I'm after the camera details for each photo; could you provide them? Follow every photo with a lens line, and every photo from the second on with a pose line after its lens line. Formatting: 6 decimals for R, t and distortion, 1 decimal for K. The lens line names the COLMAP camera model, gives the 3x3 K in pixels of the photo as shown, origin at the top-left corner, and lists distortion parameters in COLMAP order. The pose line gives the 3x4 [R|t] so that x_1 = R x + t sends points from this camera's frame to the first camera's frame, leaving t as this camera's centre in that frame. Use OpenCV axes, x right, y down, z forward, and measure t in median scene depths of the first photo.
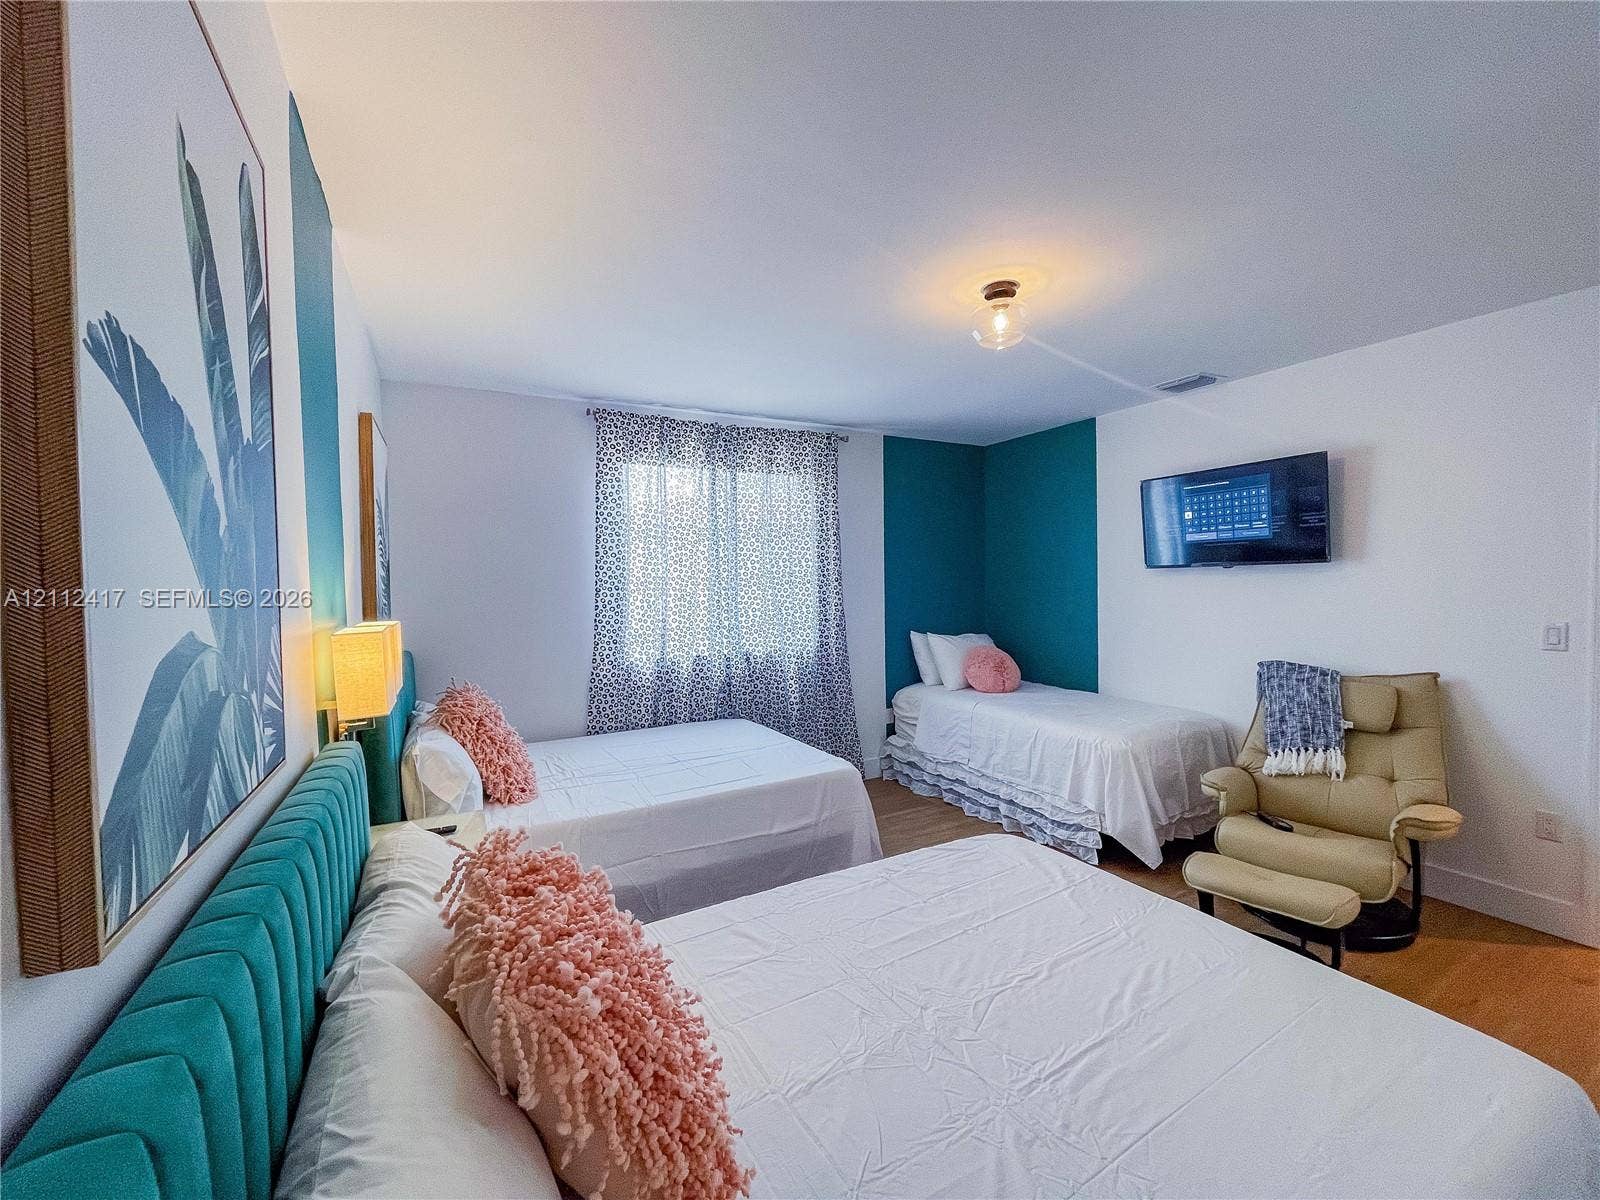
lens RADIAL K [[644.3, 0, 806.4], [0, 644.3, 605.4], [0, 0, 1]] dist [0.002683, -0.000678]
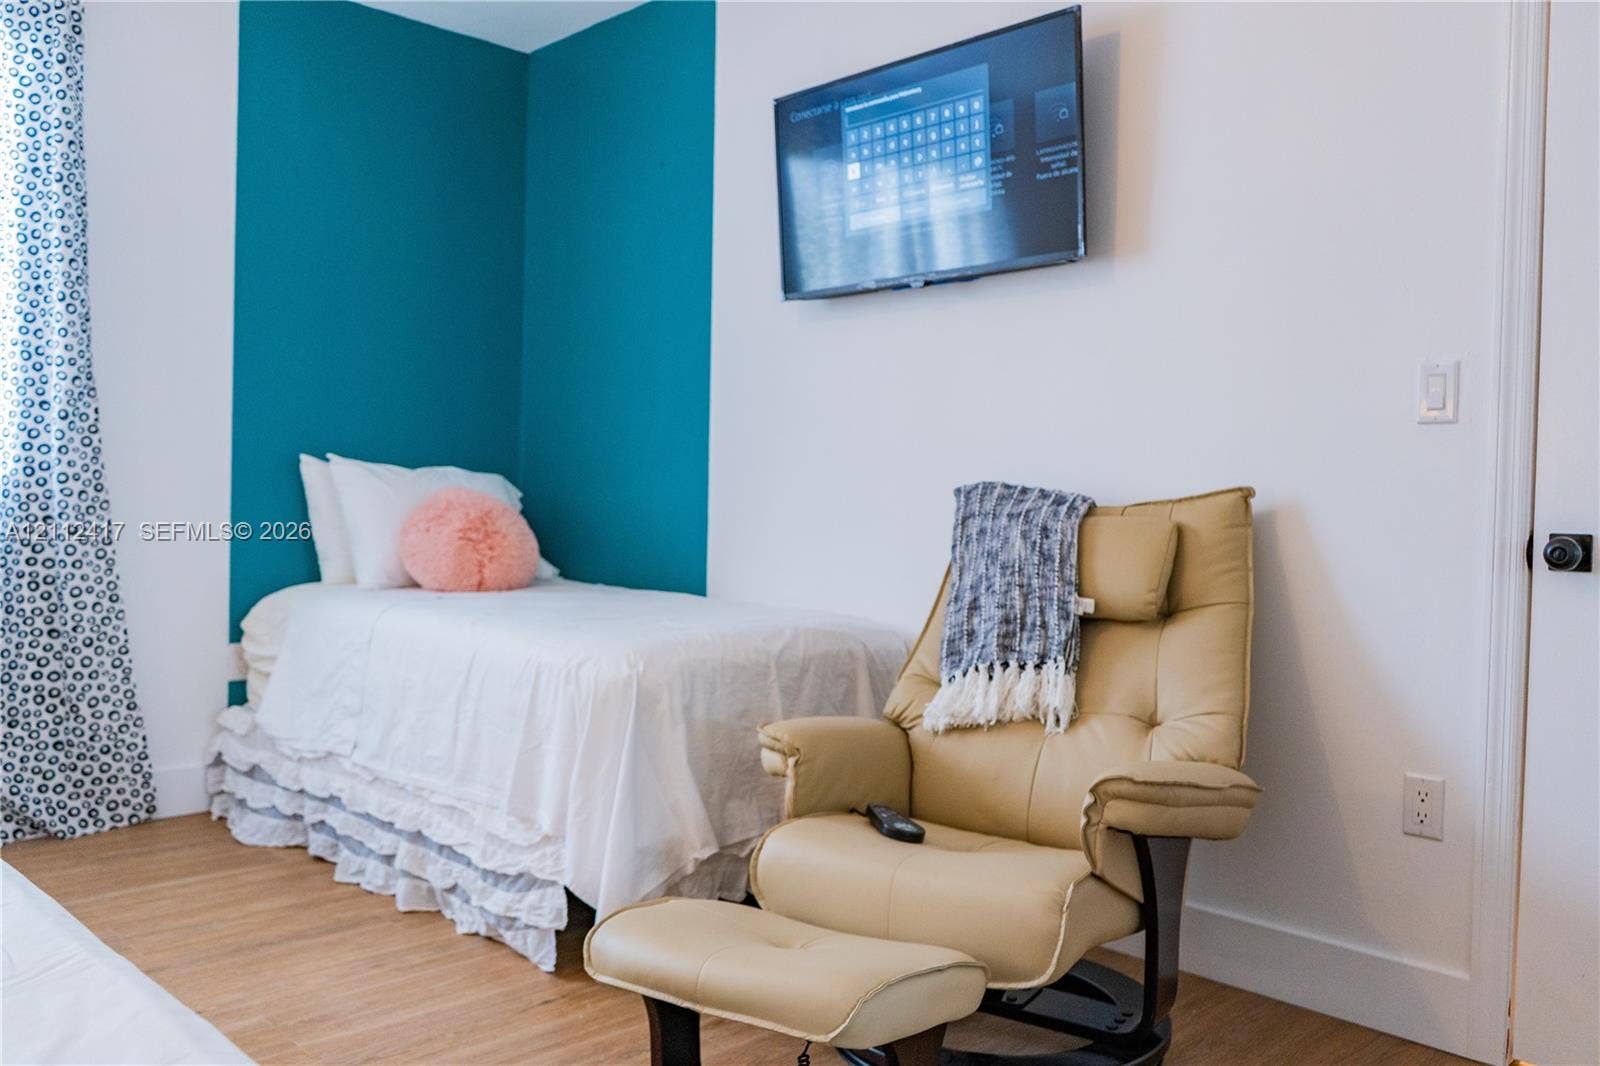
lens RADIAL K [[1295.8, 0, 798.0], [0, 1295.8, 533.9], [0, 0, 1]] dist [-0.000128, -0.006930]
pose [[0.963065, 0.031596, 0.267407, 0.368915], [-0.029331, 0.999492, -0.012459, 0.136045], [-0.267665, 0.004156, 0.963503, 0.179372]]
